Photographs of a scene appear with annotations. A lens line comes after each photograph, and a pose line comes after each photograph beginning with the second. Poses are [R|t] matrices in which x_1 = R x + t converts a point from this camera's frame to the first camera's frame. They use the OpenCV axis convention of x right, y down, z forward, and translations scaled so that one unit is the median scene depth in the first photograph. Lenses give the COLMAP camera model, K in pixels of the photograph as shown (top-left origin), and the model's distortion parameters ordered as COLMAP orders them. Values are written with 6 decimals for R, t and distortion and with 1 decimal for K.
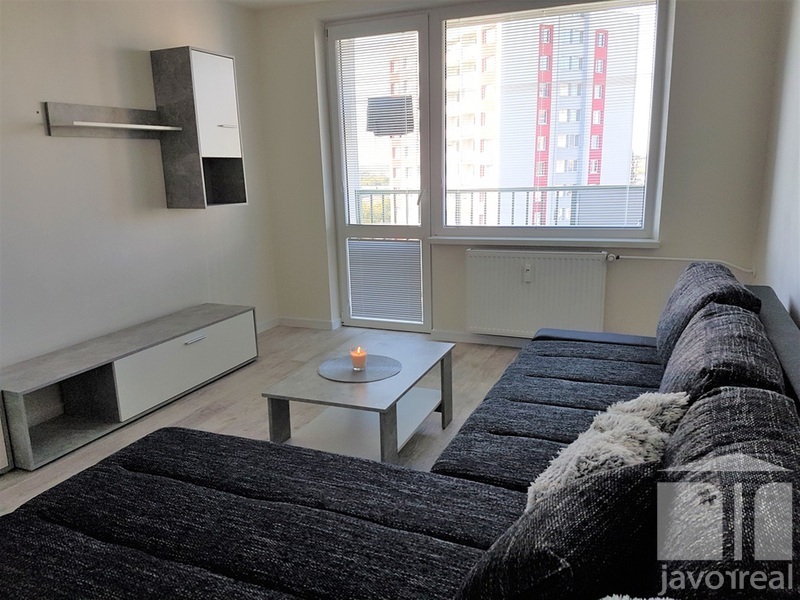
lens RADIAL K [[618.5, 0, 402.5], [0, 618.5, 296.4], [0, 0, 1]] dist [0.014239, -0.001937]
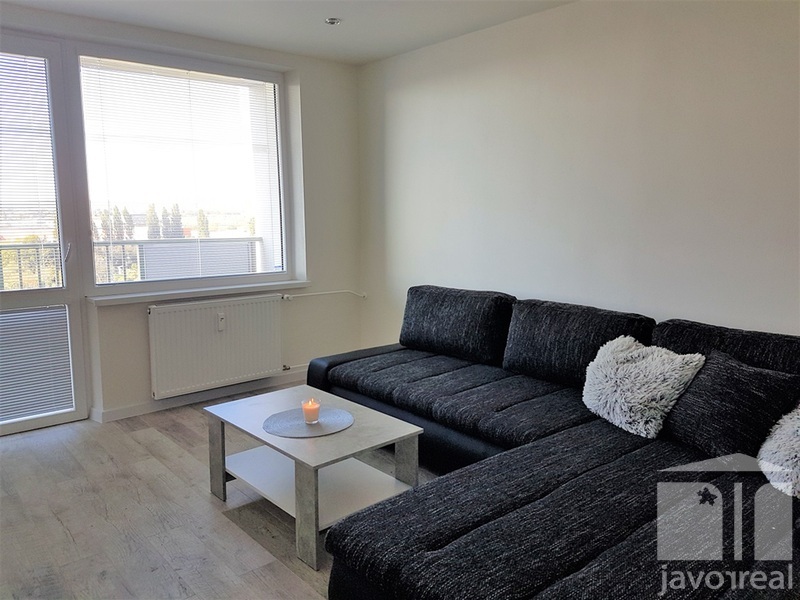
lens RADIAL K [[618.5, 0, 403.6], [0, 618.5, 299.4], [0, 0, 1]] dist [0.014239, -0.001937]
pose [[0.422997, -0.092724, 0.901375, -0.545662], [0.177209, 0.984007, 0.018063, -0.037430], [-0.888634, 0.152091, 0.432663, 0.282168]]
